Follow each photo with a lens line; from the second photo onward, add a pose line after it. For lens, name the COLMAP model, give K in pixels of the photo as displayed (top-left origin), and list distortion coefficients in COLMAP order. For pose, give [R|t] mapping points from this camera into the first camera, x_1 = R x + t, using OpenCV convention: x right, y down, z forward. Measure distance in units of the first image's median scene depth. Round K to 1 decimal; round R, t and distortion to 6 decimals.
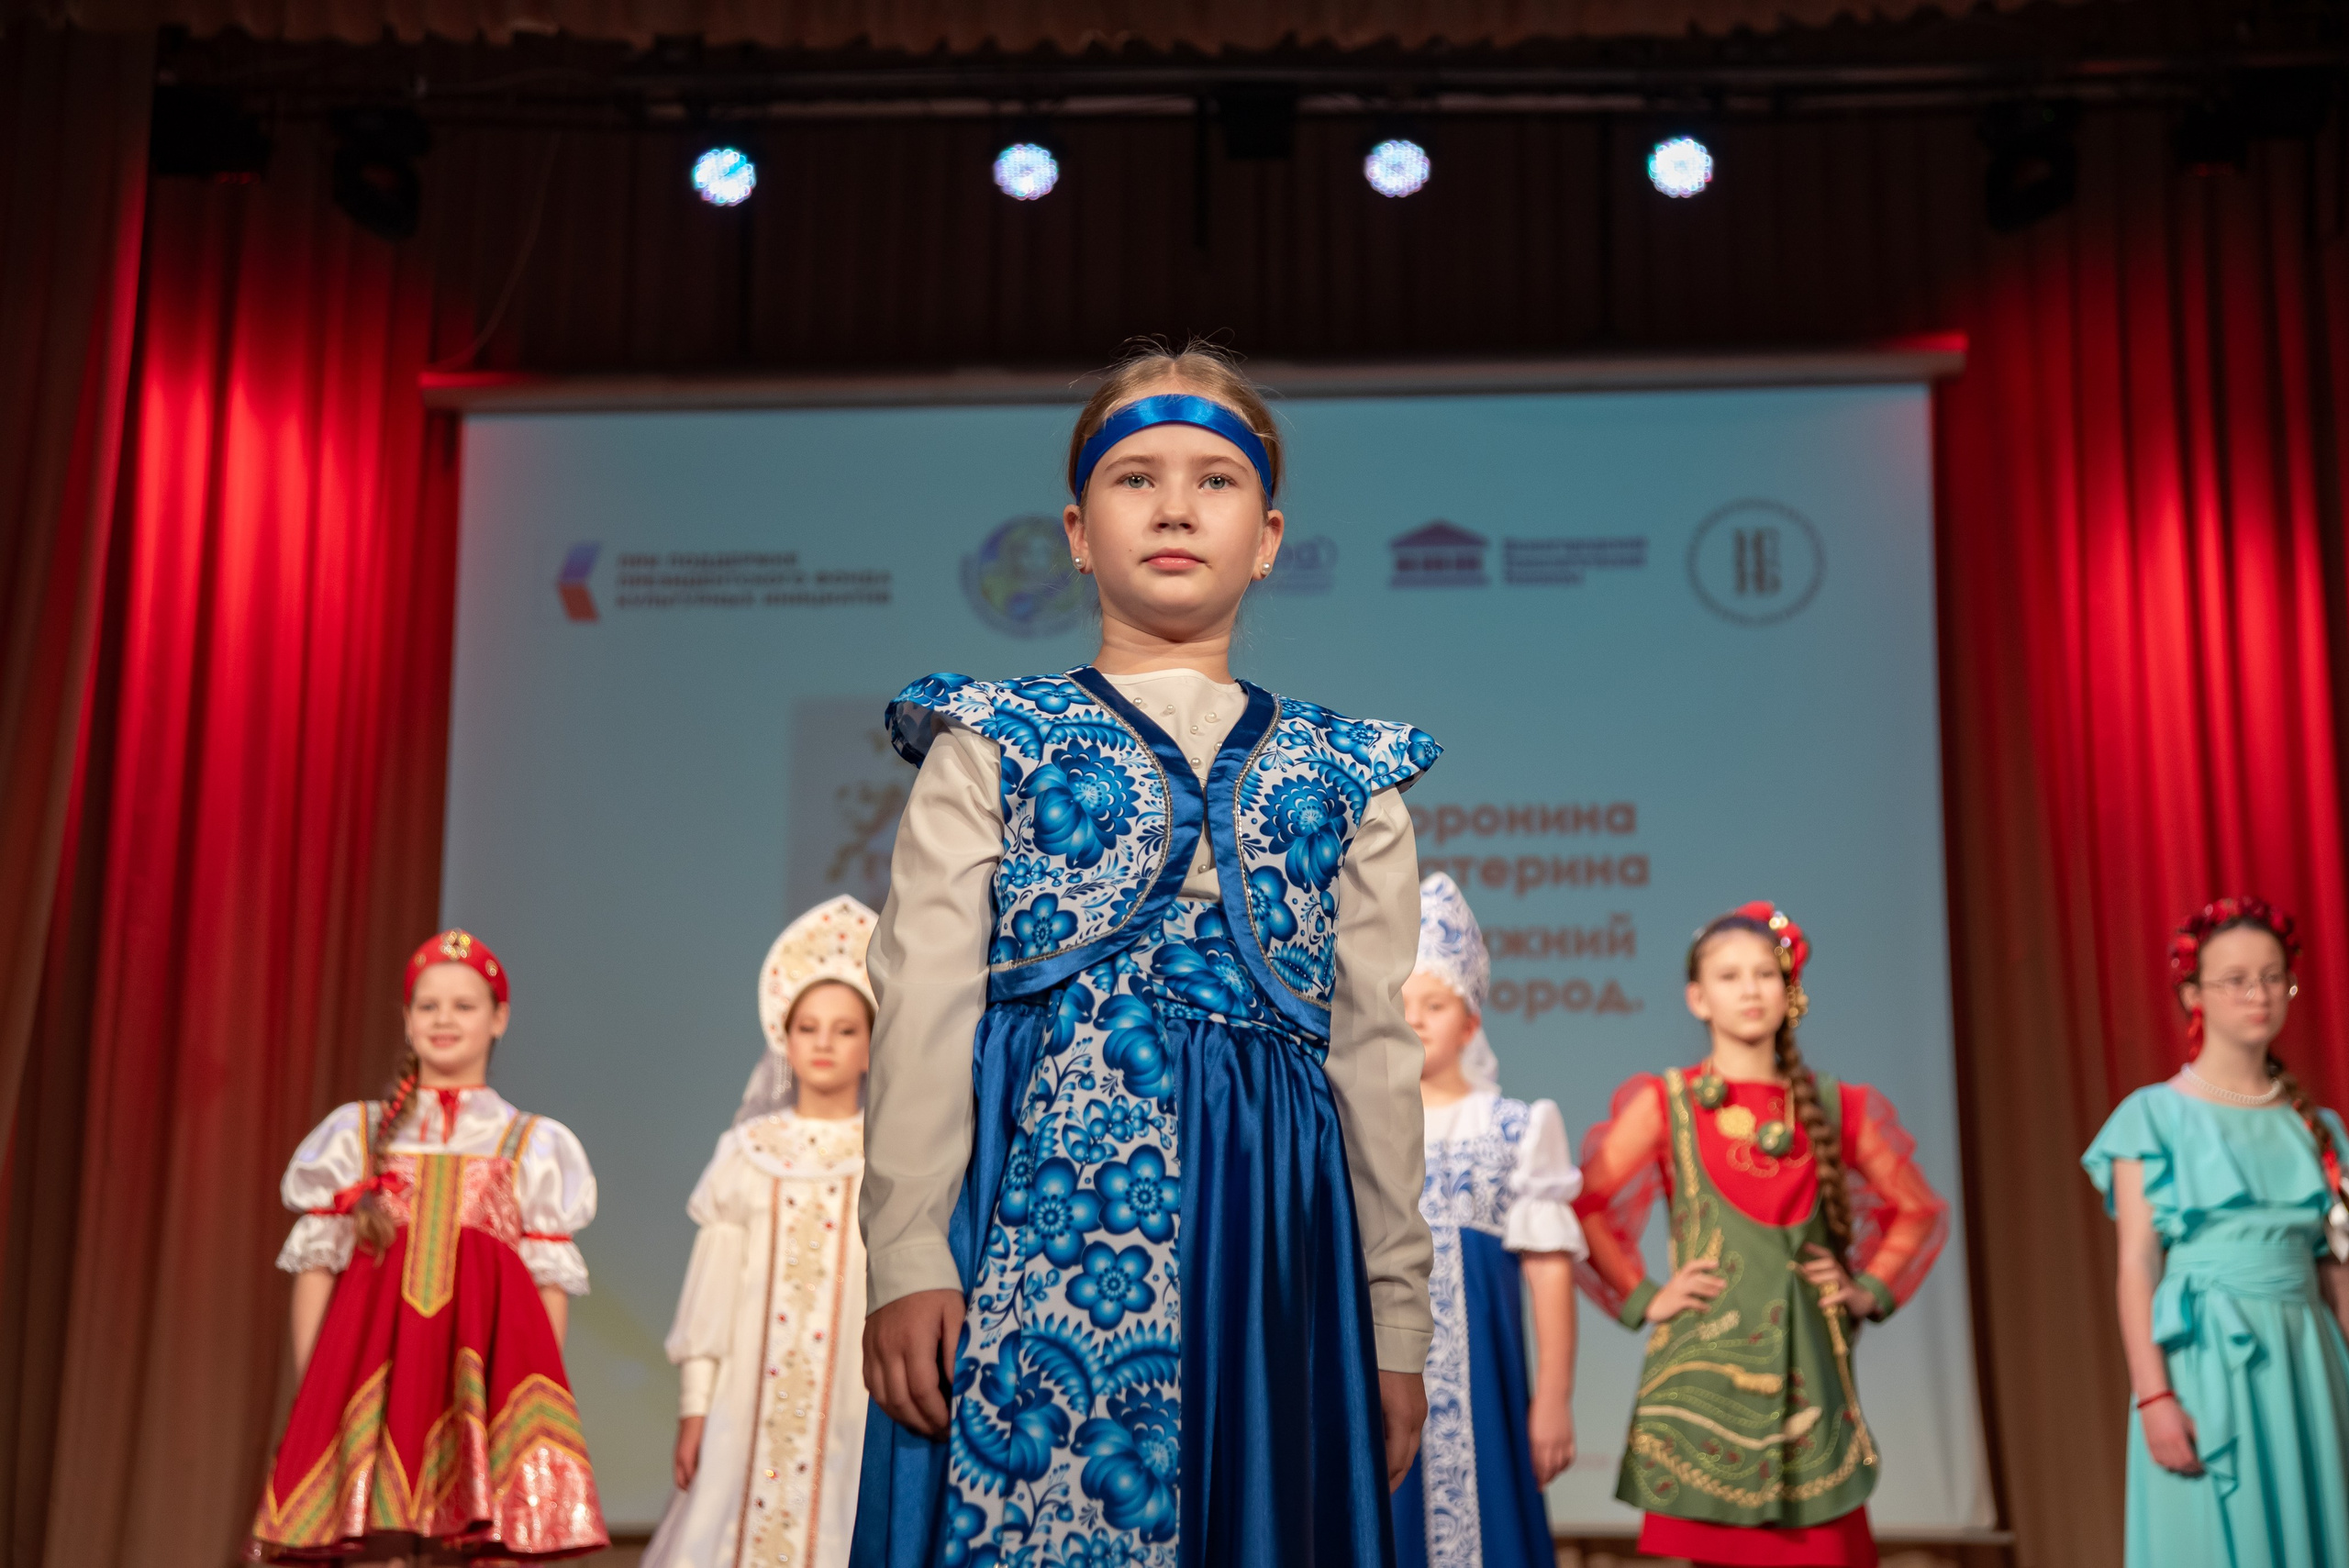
lens RADIAL K [[3772.6, 0, 1174.8], [0, 3772.6, 769.8], [0, 0, 1]] dist [0.159373, 0.516836]
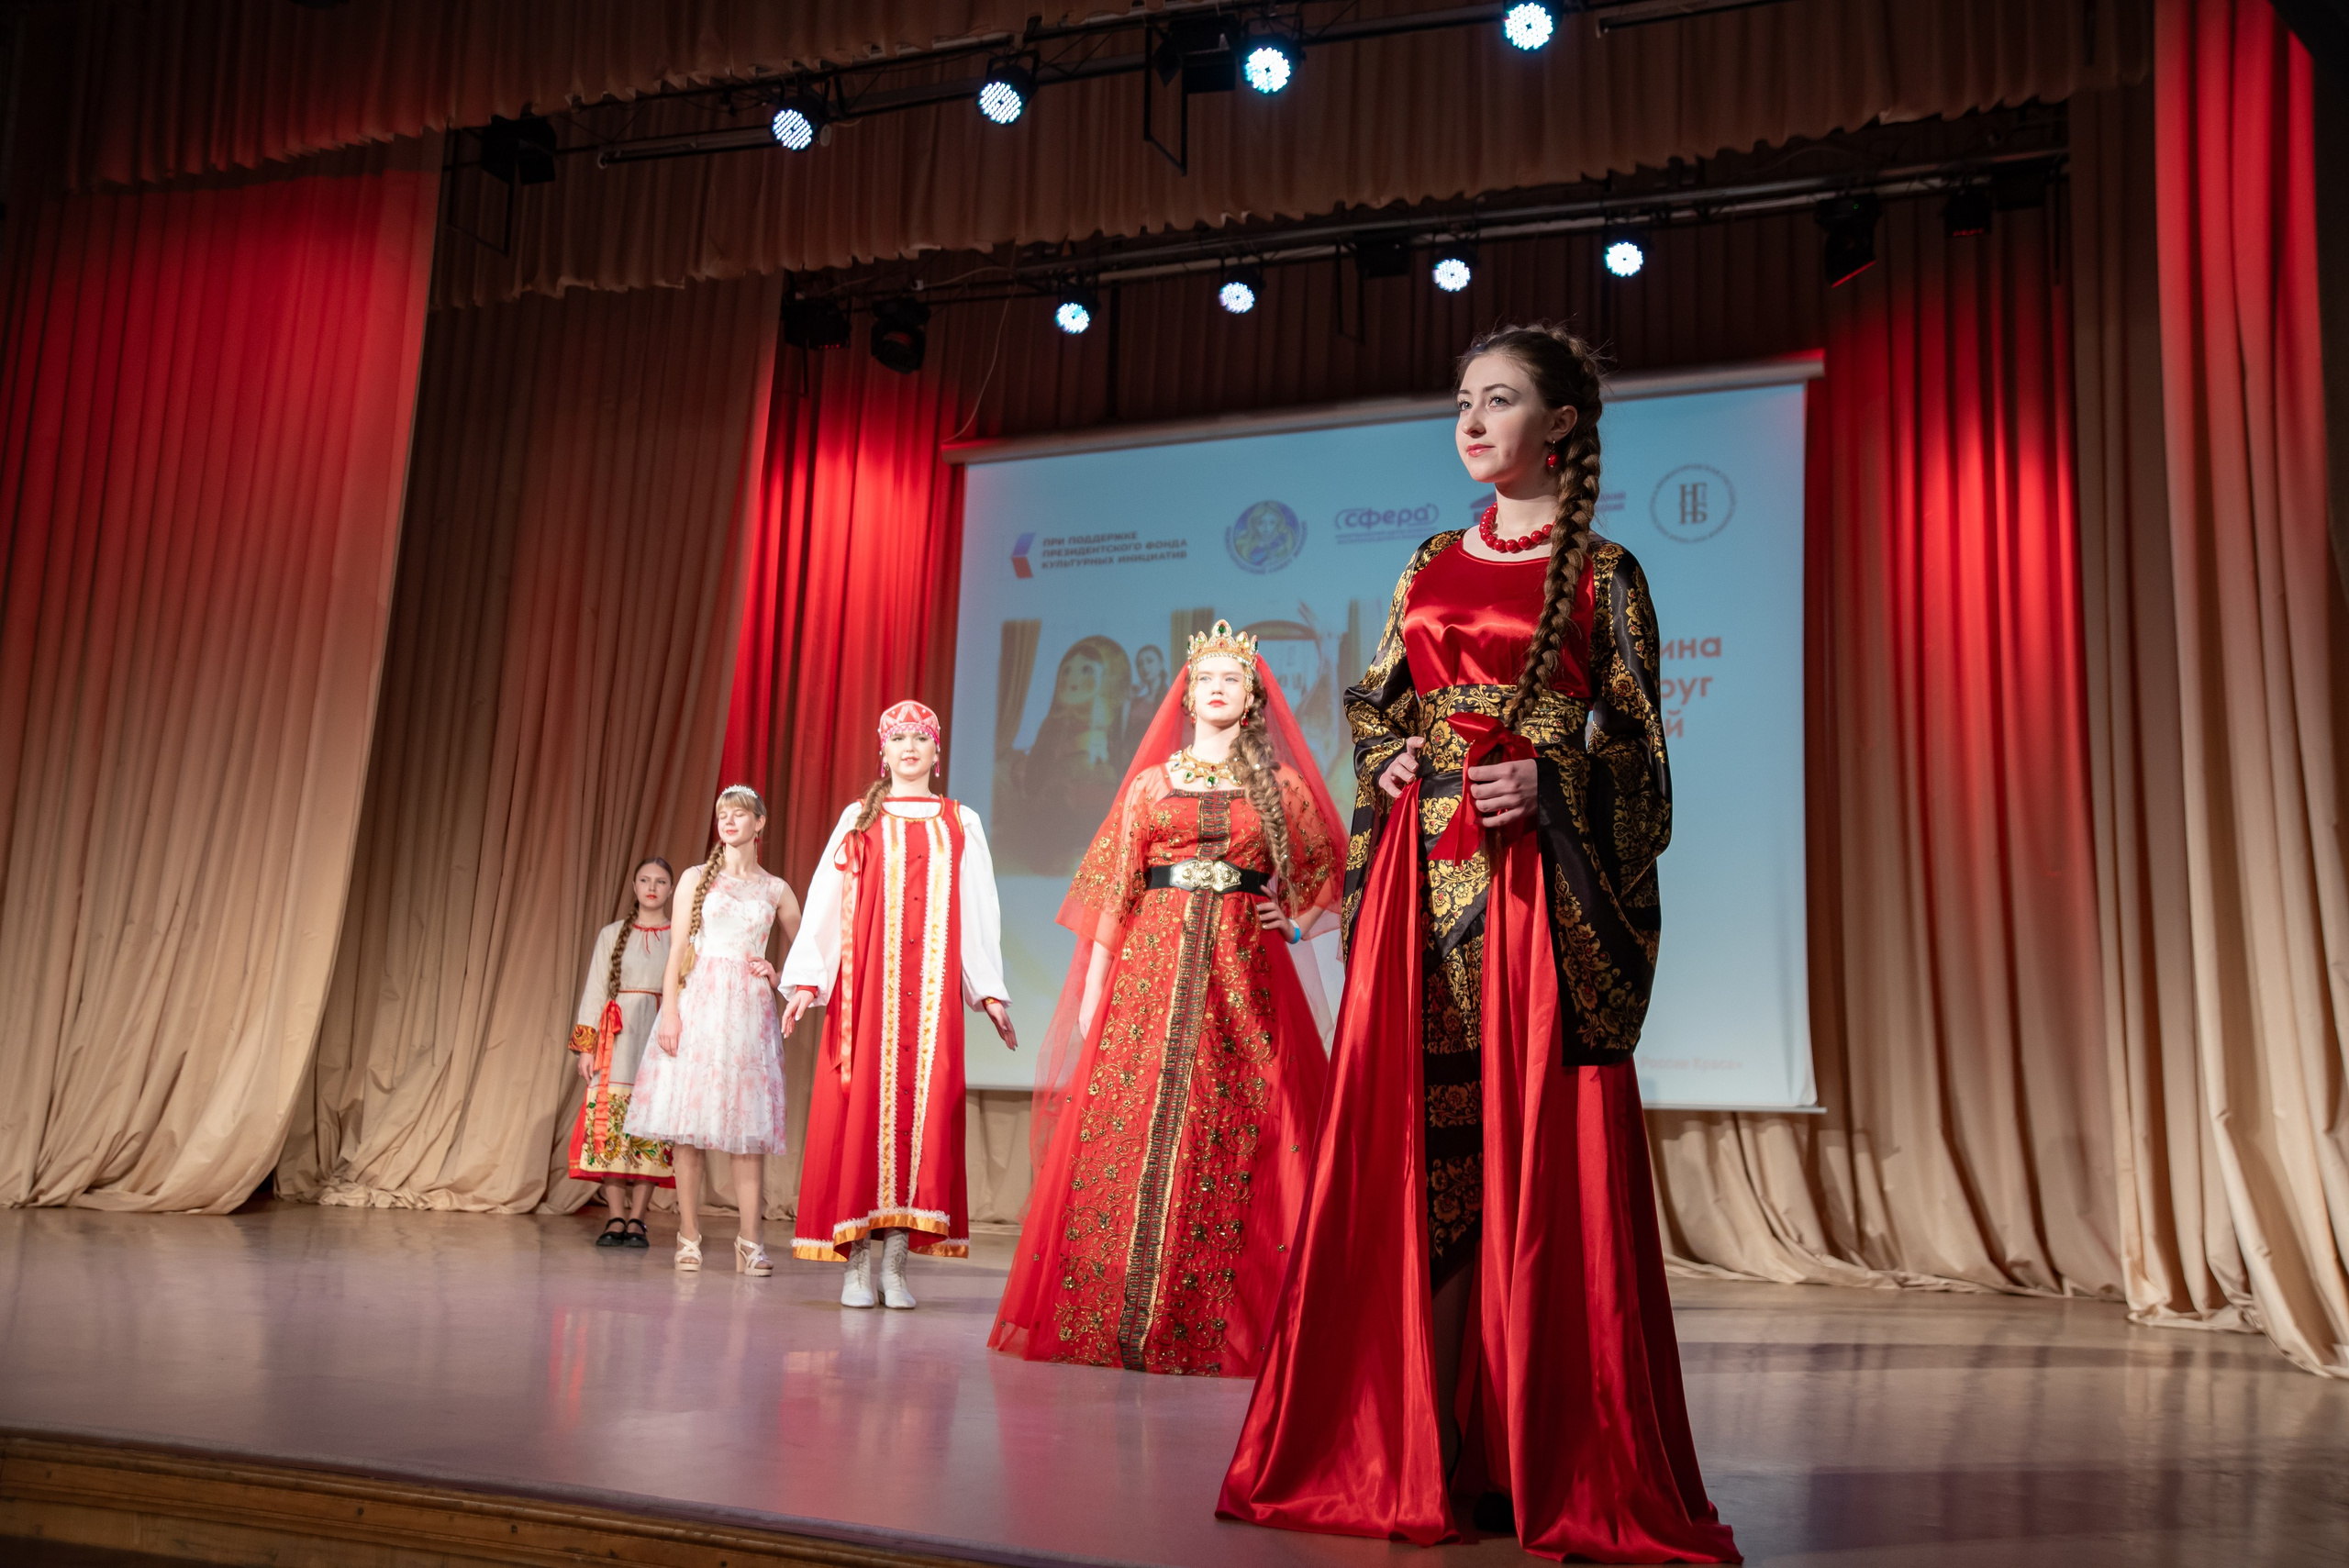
lens RADIAL K [[2197.5, 0, 1177.3], [0, 2197.5, 755.1], [0, 0, 1]] dist [-0.009174, 0.013430]
pose [[0.945387, -0.026099, -0.324903, 0.247744], [0.046554, 0.997382, 0.055342, -0.010539], [0.322608, -0.067446, 0.944127, 0.053868]]
